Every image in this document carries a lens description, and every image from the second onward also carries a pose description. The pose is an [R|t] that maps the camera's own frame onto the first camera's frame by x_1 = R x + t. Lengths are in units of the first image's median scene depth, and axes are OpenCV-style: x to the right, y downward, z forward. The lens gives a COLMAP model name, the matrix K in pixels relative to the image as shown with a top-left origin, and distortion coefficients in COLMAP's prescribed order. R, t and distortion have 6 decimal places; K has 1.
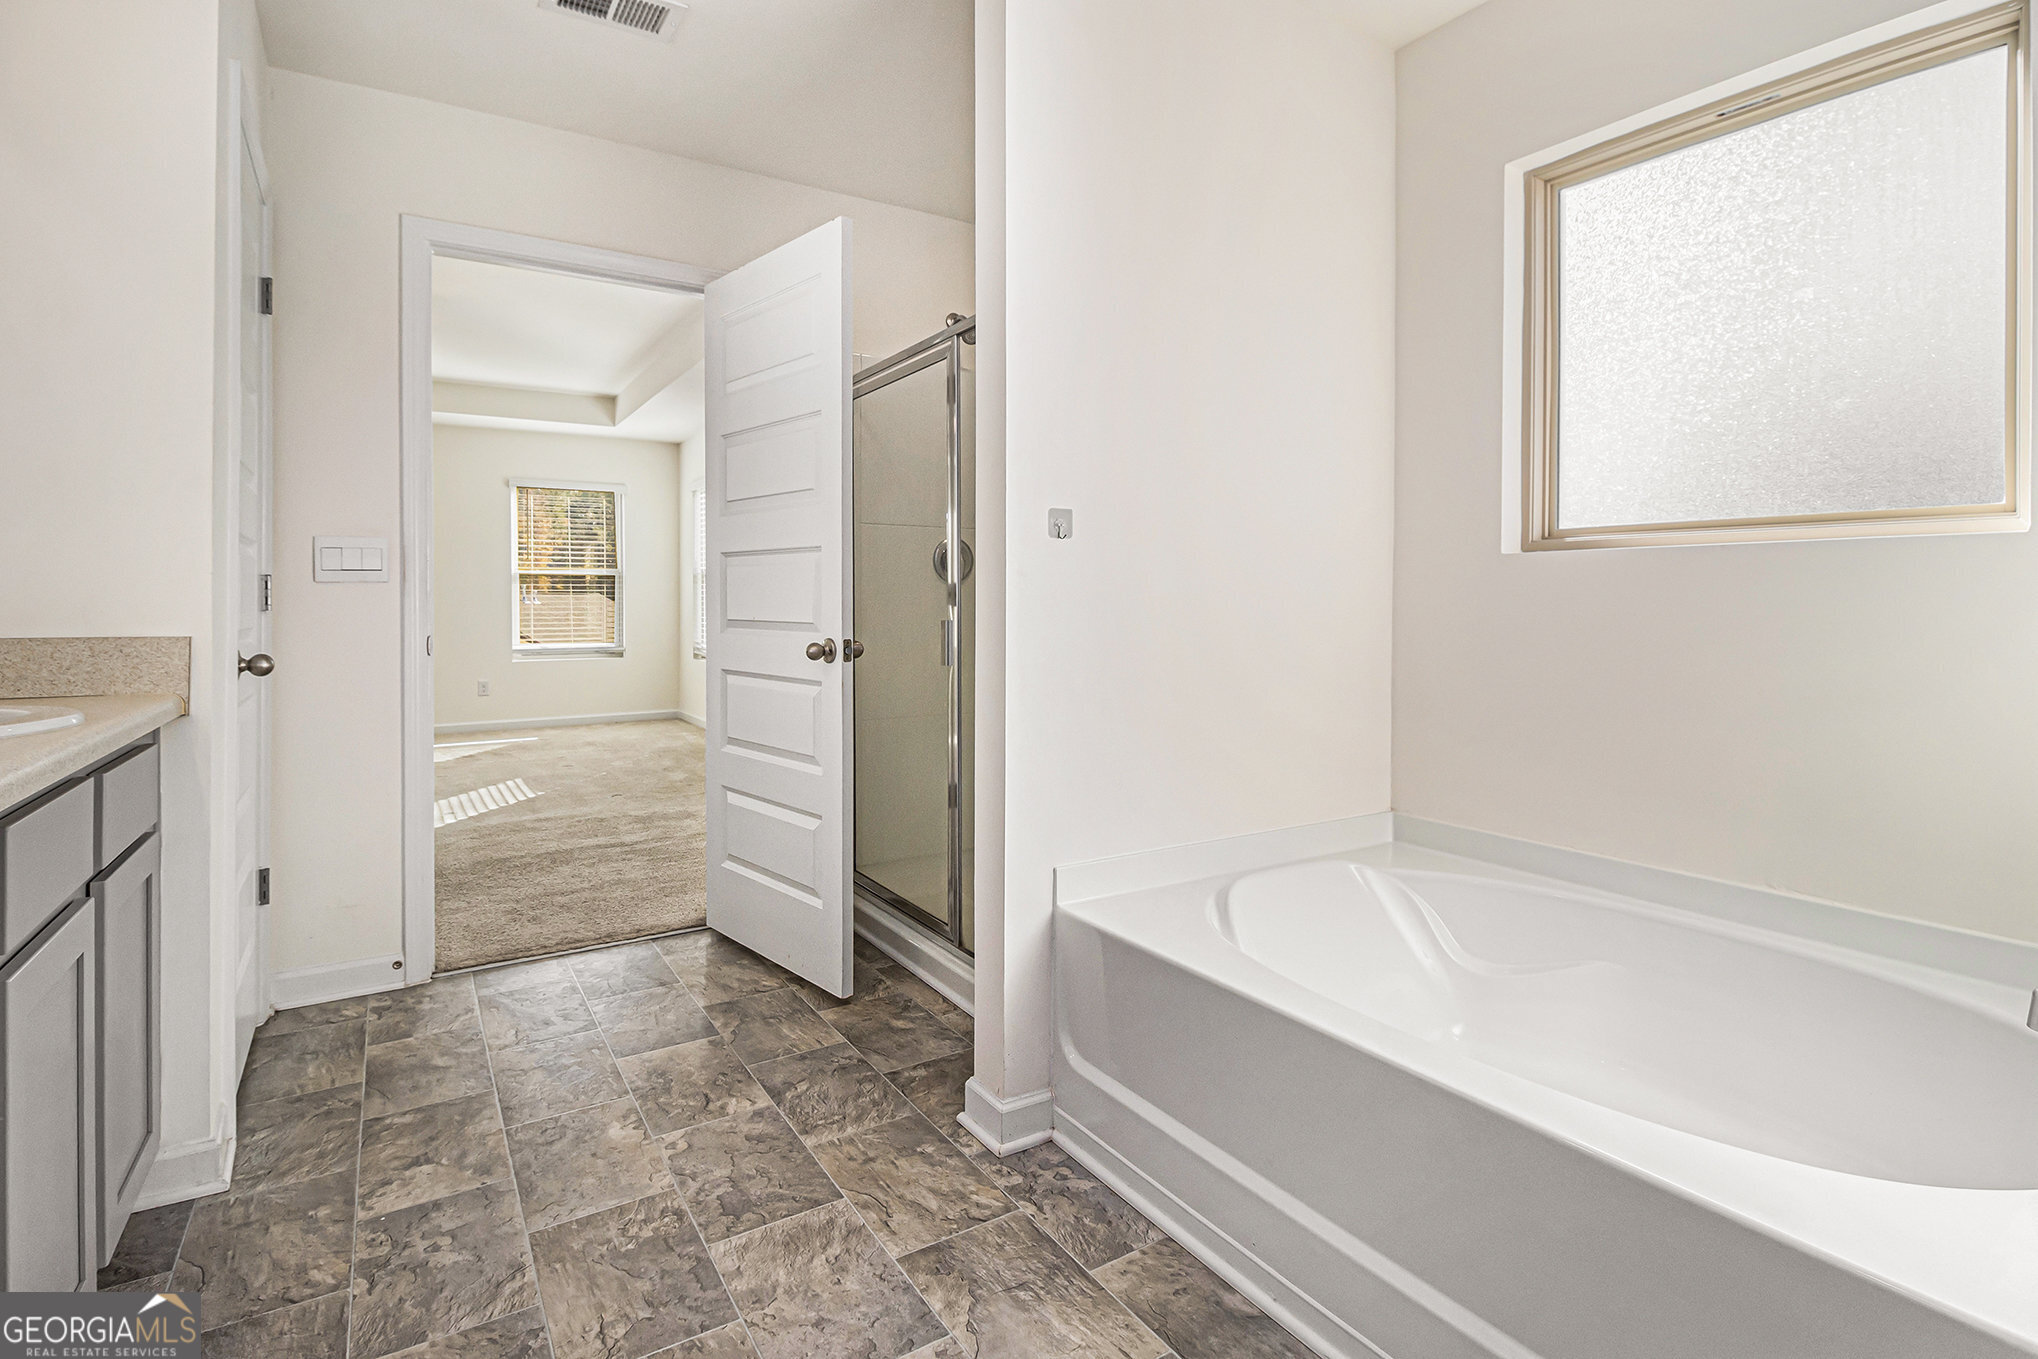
lens RADIAL K [[961.5, 0, 1033.9], [0, 961.5, 642.0], [0, 0, 1]] dist [-0.015361, -0.001215]
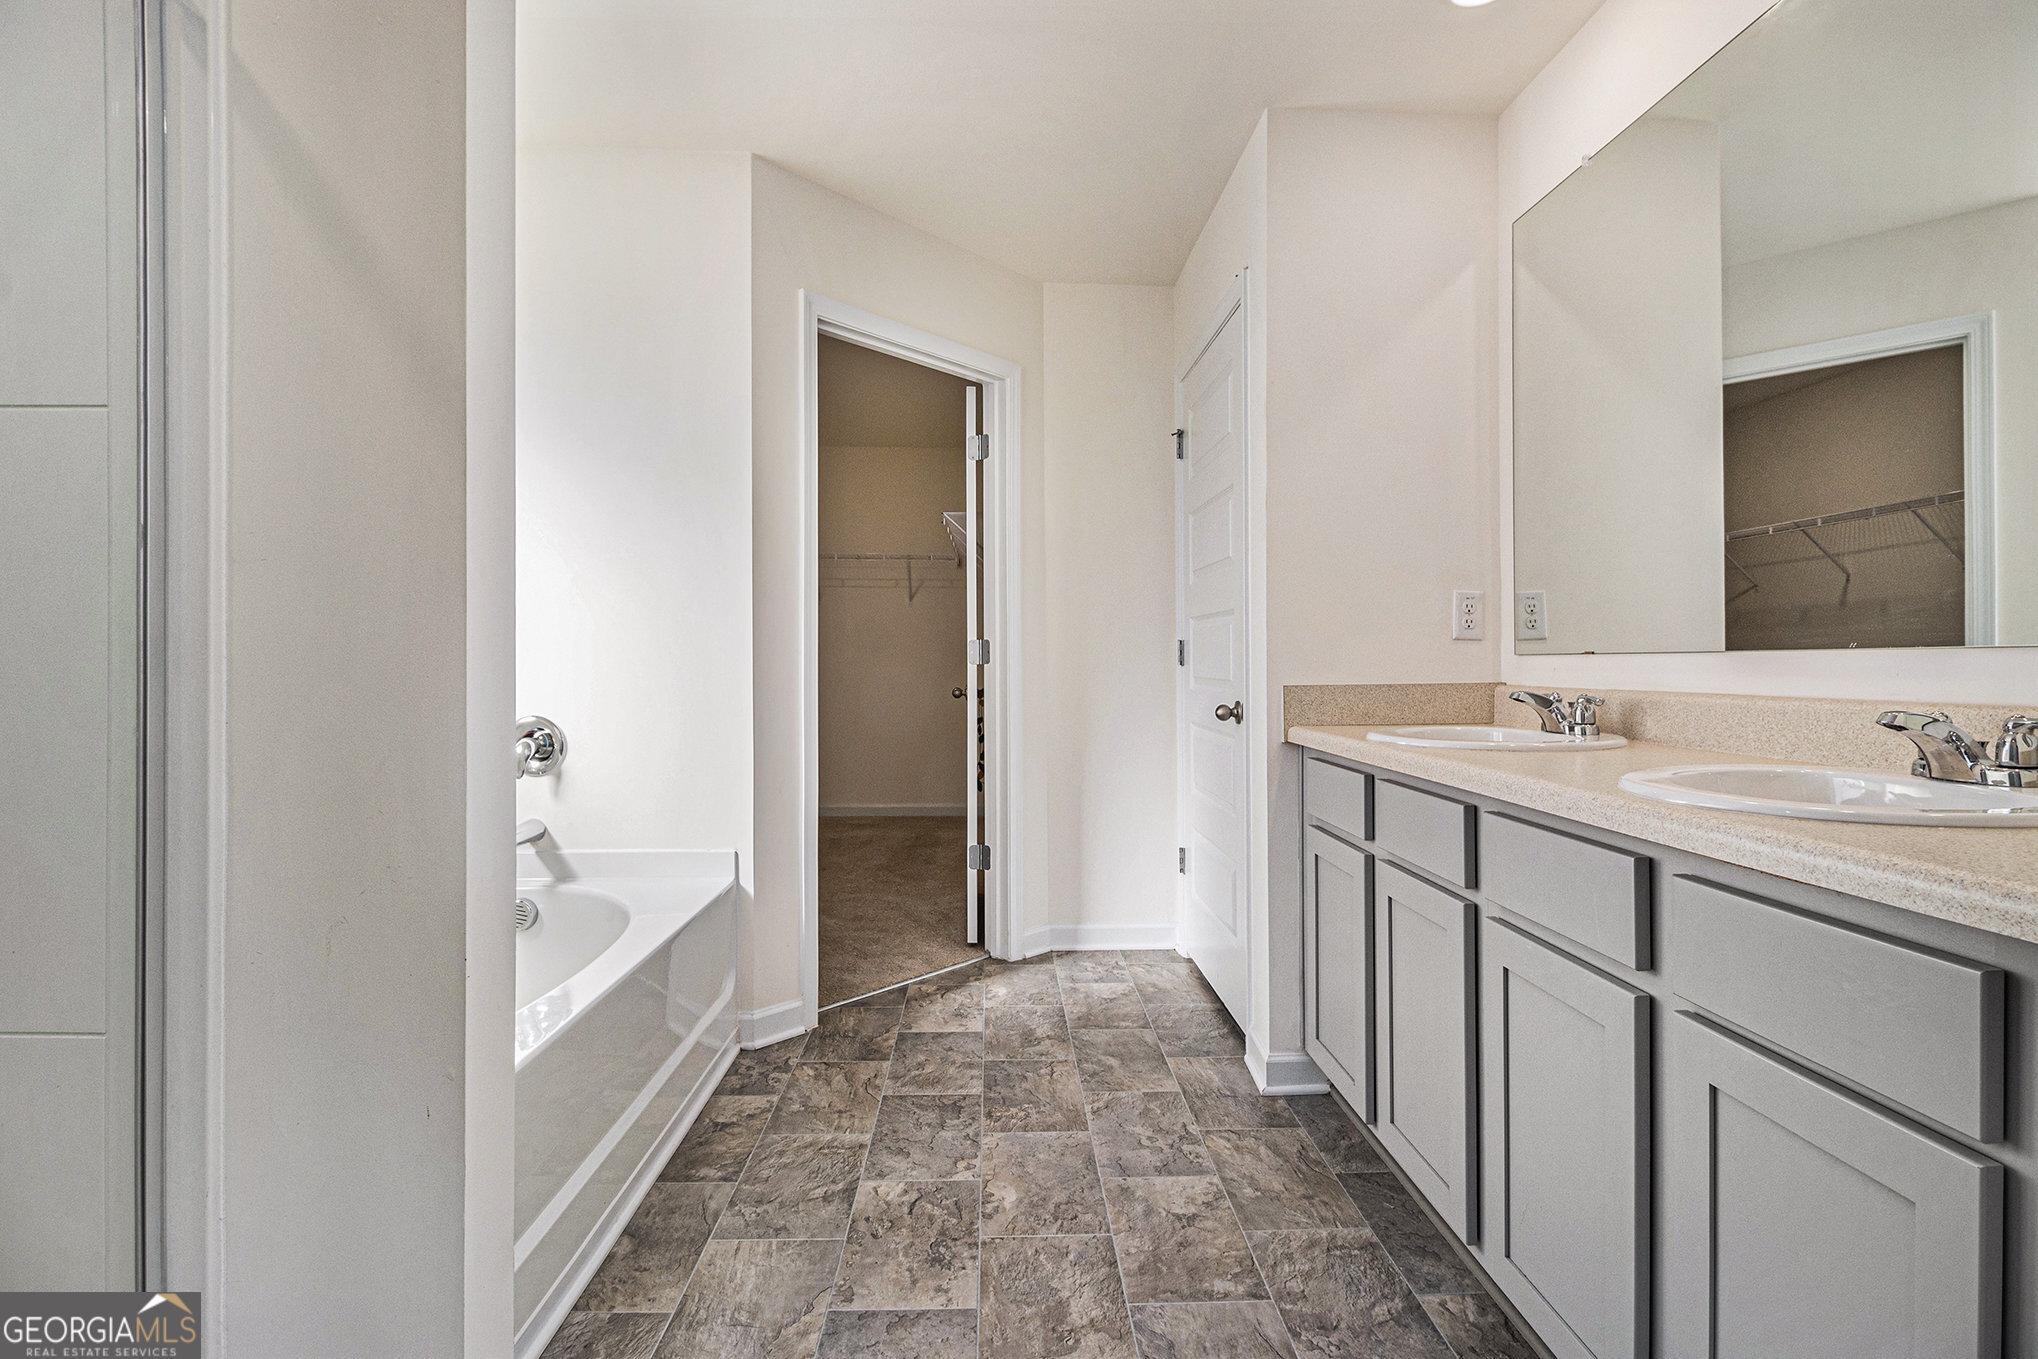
lens RADIAL K [[961.5, 0, 1033.9], [0, 961.5, 642.0], [0, 0, 1]] dist [-0.015361, -0.001215]
pose [[-0.856874, 0.001033, 0.515524, -1.100749], [0.006195, 0.999946, 0.008292, -0.076879], [-0.515488, 0.010299, -0.856835, 2.075437]]
